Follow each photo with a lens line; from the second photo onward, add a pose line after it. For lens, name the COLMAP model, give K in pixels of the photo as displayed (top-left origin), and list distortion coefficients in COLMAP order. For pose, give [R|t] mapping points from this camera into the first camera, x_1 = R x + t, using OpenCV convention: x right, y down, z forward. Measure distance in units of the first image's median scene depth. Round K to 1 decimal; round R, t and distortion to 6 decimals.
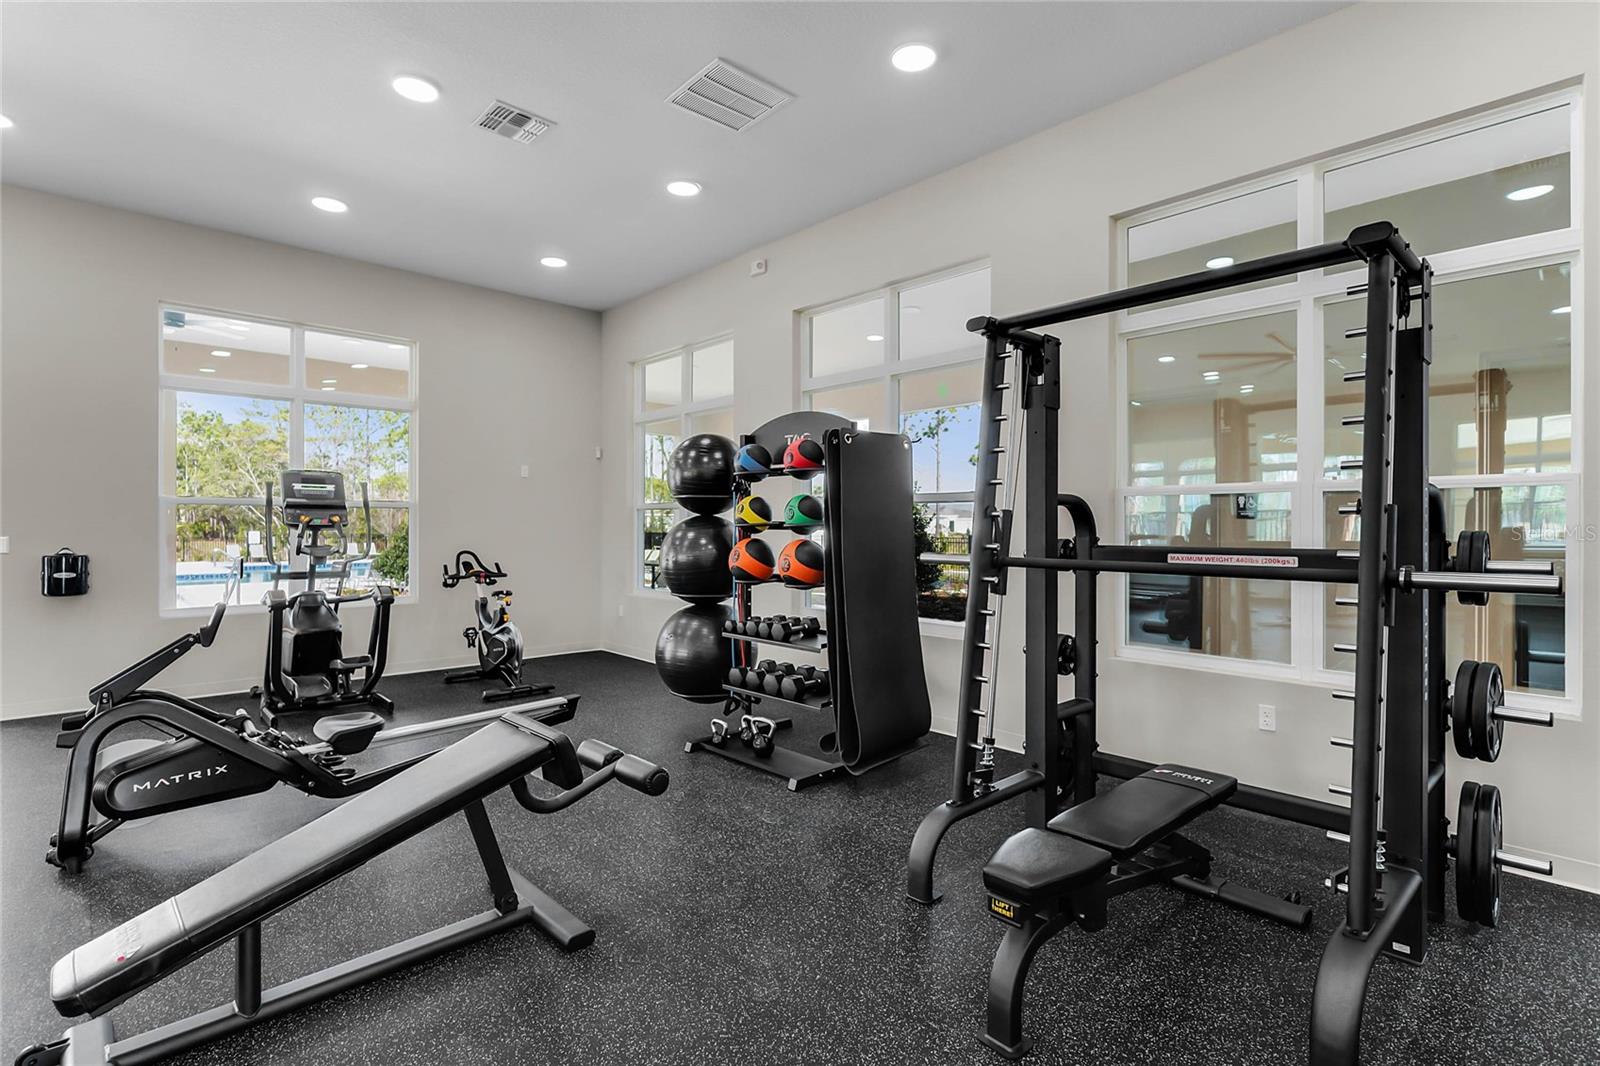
lens RADIAL K [[769.2, 0, 806.2], [0, 769.2, 528.0], [0, 0, 1]] dist [-0.000133, 0.001533]
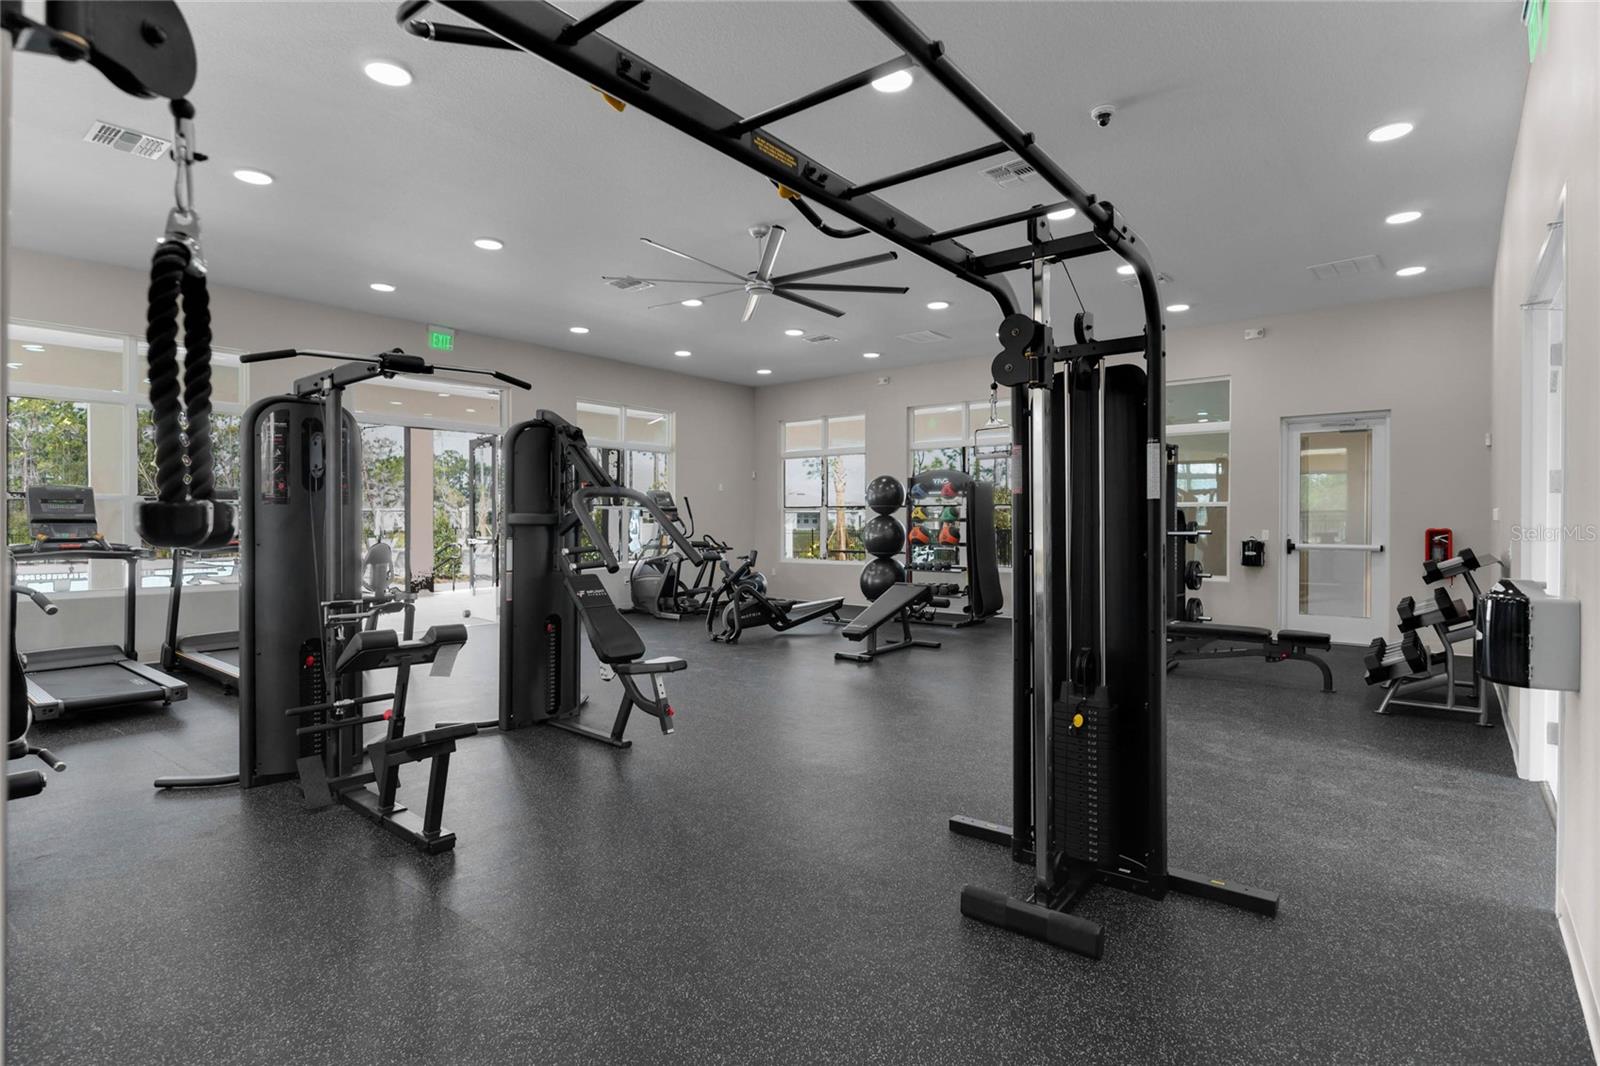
lens RADIAL K [[798.1, 0, 816.8], [0, 798.1, 527.1], [0, 0, 1]] dist [-0.001487, -0.000025]
pose [[0.989277, -0.004799, 0.145973, -0.641805], [0.004131, 0.999980, 0.004880, 0.005237], [-0.145993, -0.004225, 0.989277, -1.126142]]
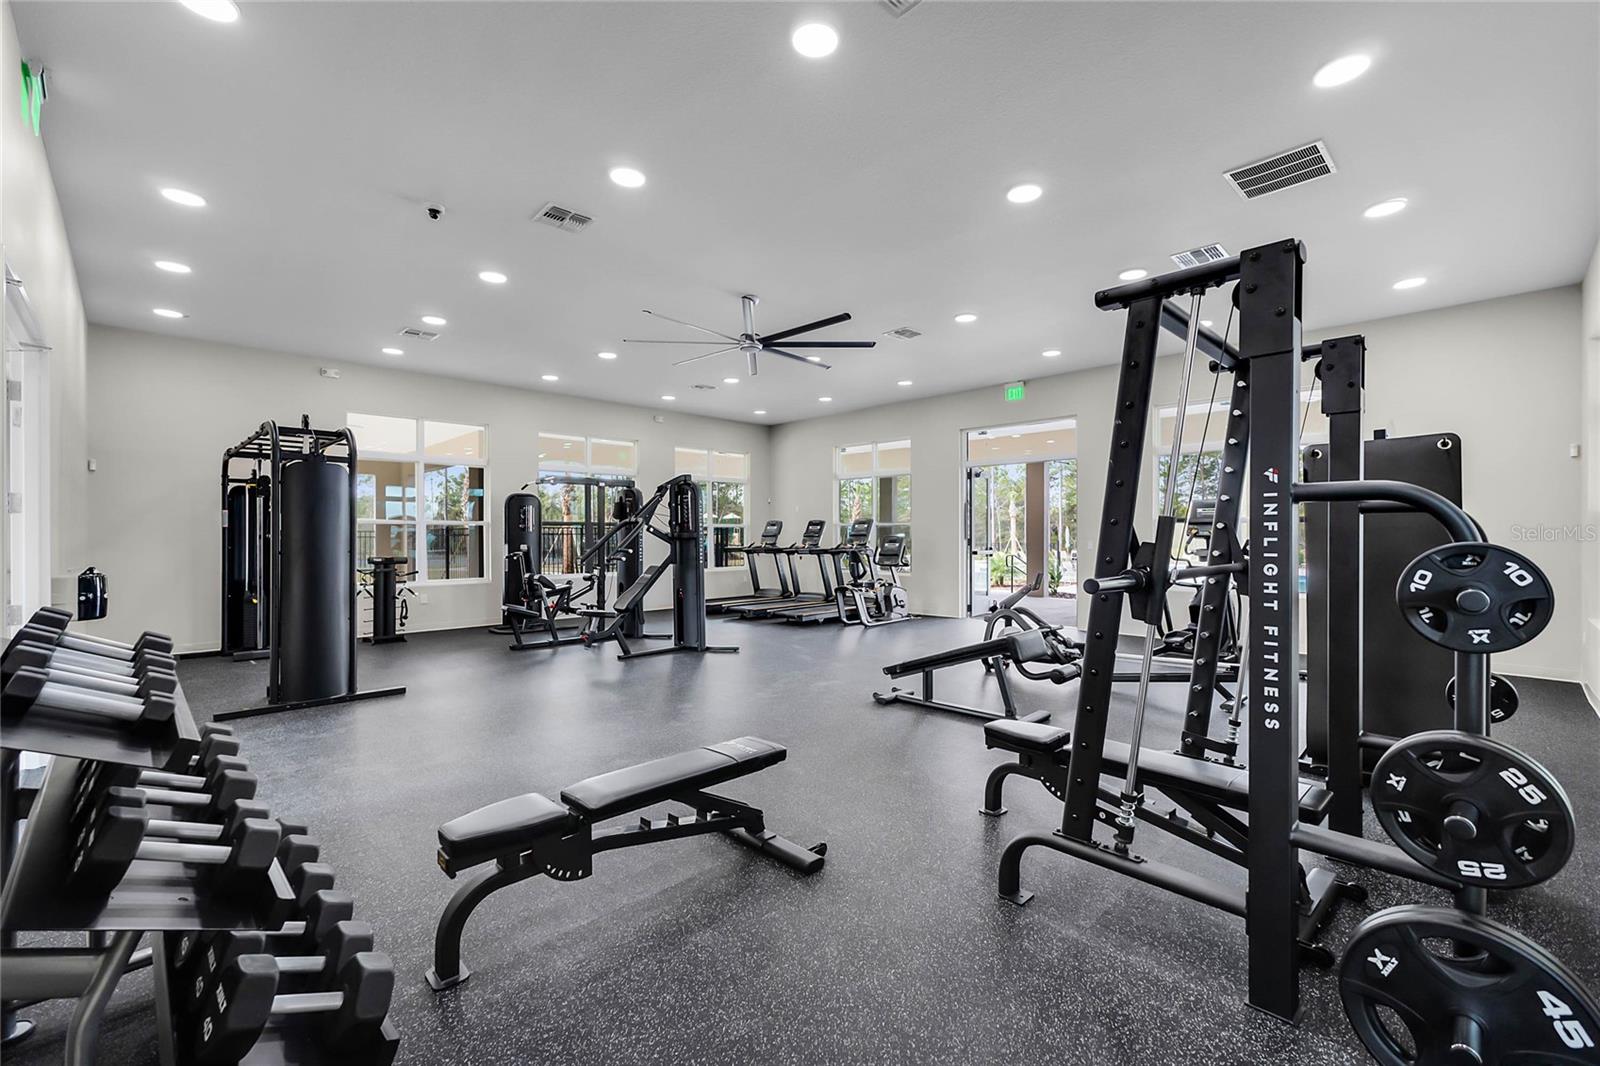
lens RADIAL K [[671.4, 0, 812.6], [0, 671.4, 534.1], [0, 0, 1]] dist [0.002652, 0.000125]
pose [[0.033757, -0.004416, -0.999420, 0.743040], [-0.002145, 0.999988, -0.004491, 0.000780], [0.999428, 0.002296, 0.033747, 0.201733]]
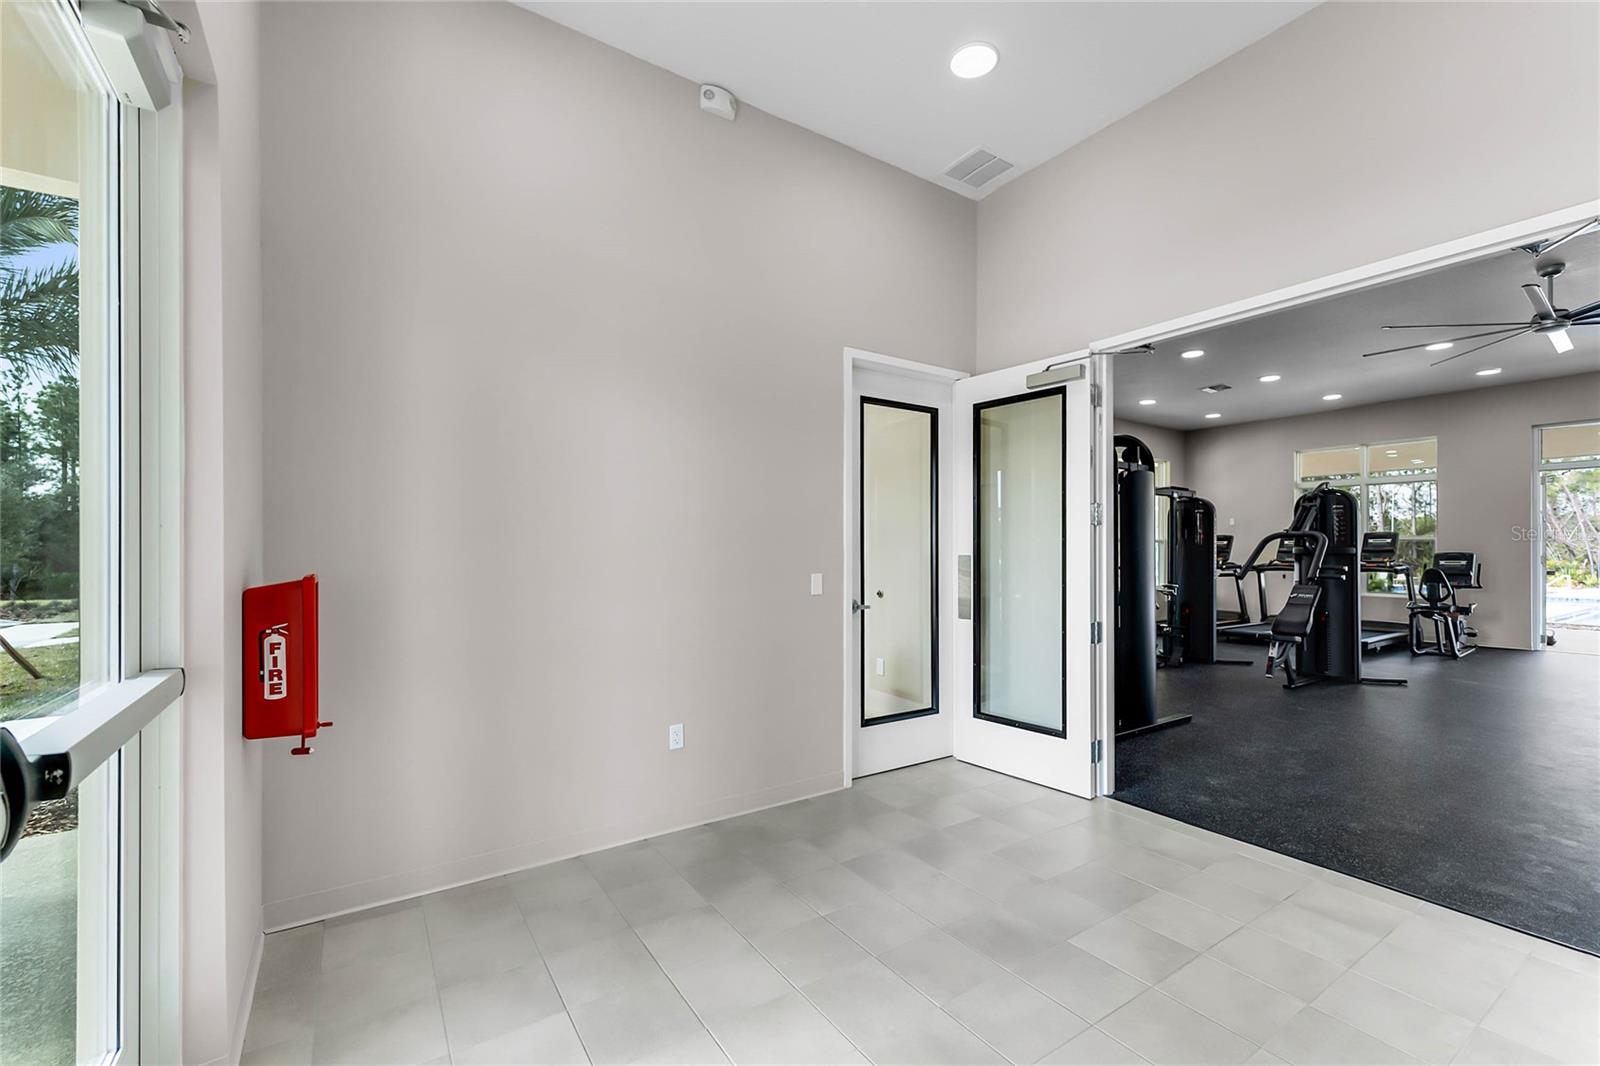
lens RADIAL K [[671.4, 0, 810.1], [0, 671.4, 545.6], [0, 0, 1]] dist [0.002652, 0.000125]
pose [[-0.168773, -0.009469, -0.985609, 0.714823], [-0.005556, 0.999947, -0.008655, 0.004849], [0.985639, 0.004015, -0.168817, -0.860250]]
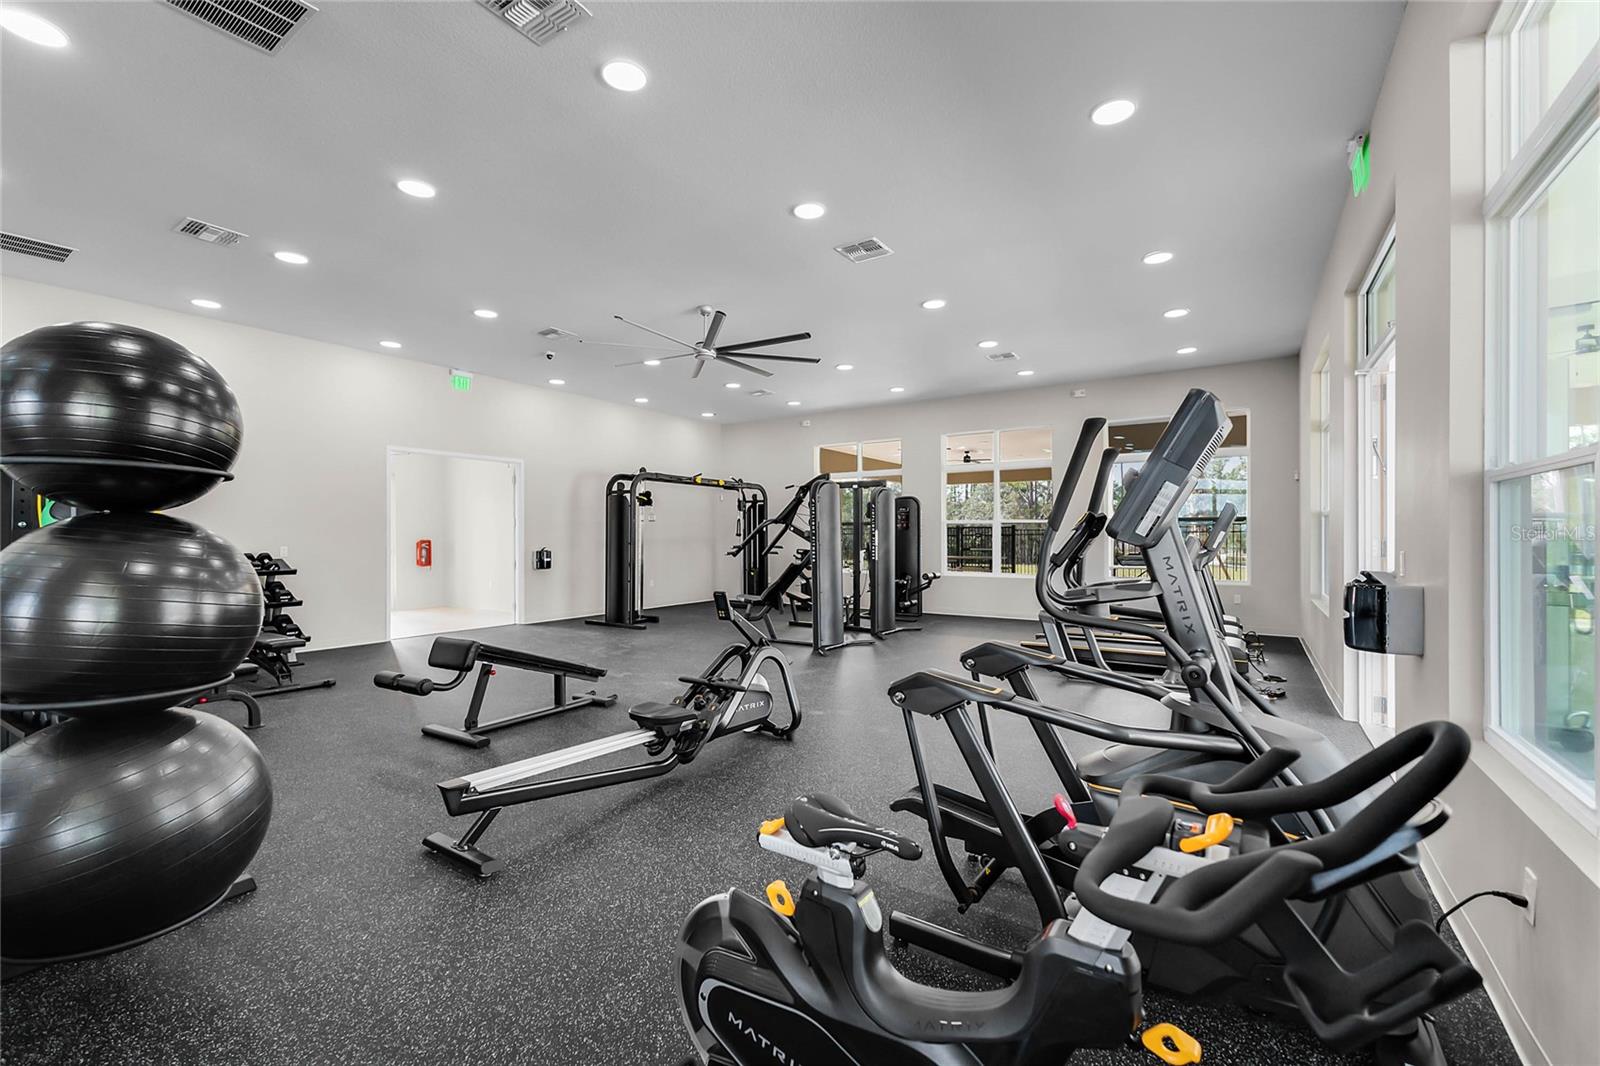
lens RADIAL K [[671.4, 0, 801.9], [0, 671.4, 530.8], [0, 0, 1]] dist [0.002652, 0.000125]
pose [[-0.975965, -0.003184, -0.217902, -0.504006], [-0.002099, 0.999984, -0.005213, -0.001846], [0.217915, -0.004631, -0.975957, 1.552525]]
